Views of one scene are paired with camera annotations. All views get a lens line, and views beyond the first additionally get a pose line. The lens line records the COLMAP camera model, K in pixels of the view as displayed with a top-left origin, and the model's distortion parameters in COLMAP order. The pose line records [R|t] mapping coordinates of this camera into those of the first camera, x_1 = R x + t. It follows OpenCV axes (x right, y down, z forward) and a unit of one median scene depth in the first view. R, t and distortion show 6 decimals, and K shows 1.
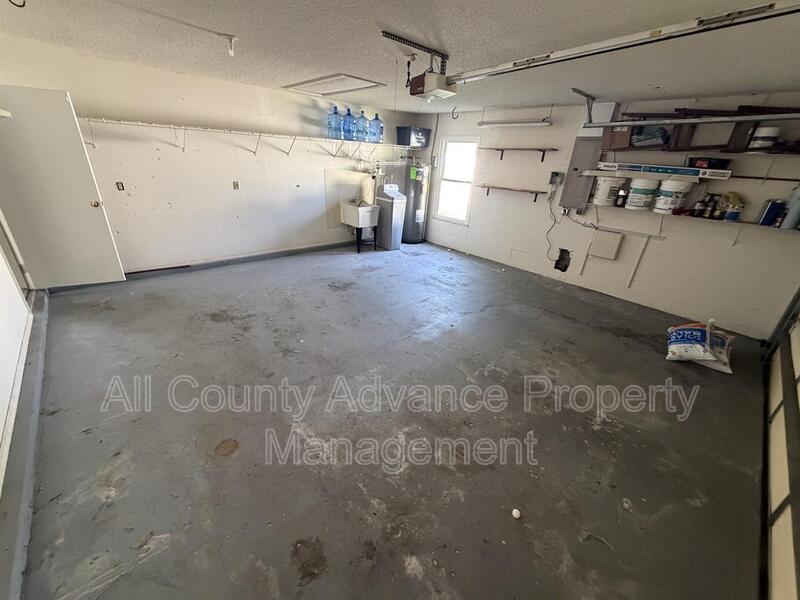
lens RADIAL K [[320.8, 0, 398.7], [0, 320.8, 300.6], [0, 0, 1]] dist [-0.000282, 0.000271]
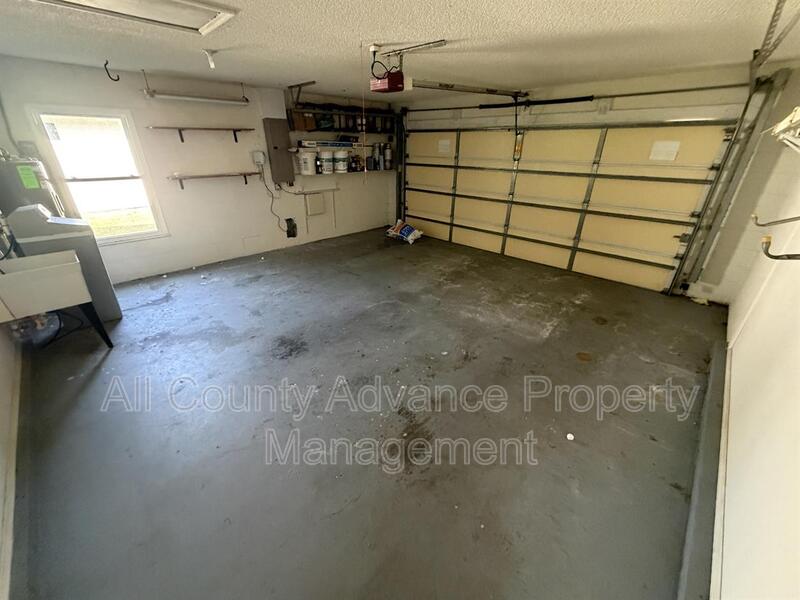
lens RADIAL K [[320.8, 0, 398.7], [0, 320.8, 300.6], [0, 0, 1]] dist [-0.000282, 0.000271]
pose [[-0.055220, -0.486352, 0.872016, -0.786216], [0.399616, 0.789586, 0.465684, -0.370109], [-0.915018, 0.374187, 0.150754, 0.696562]]
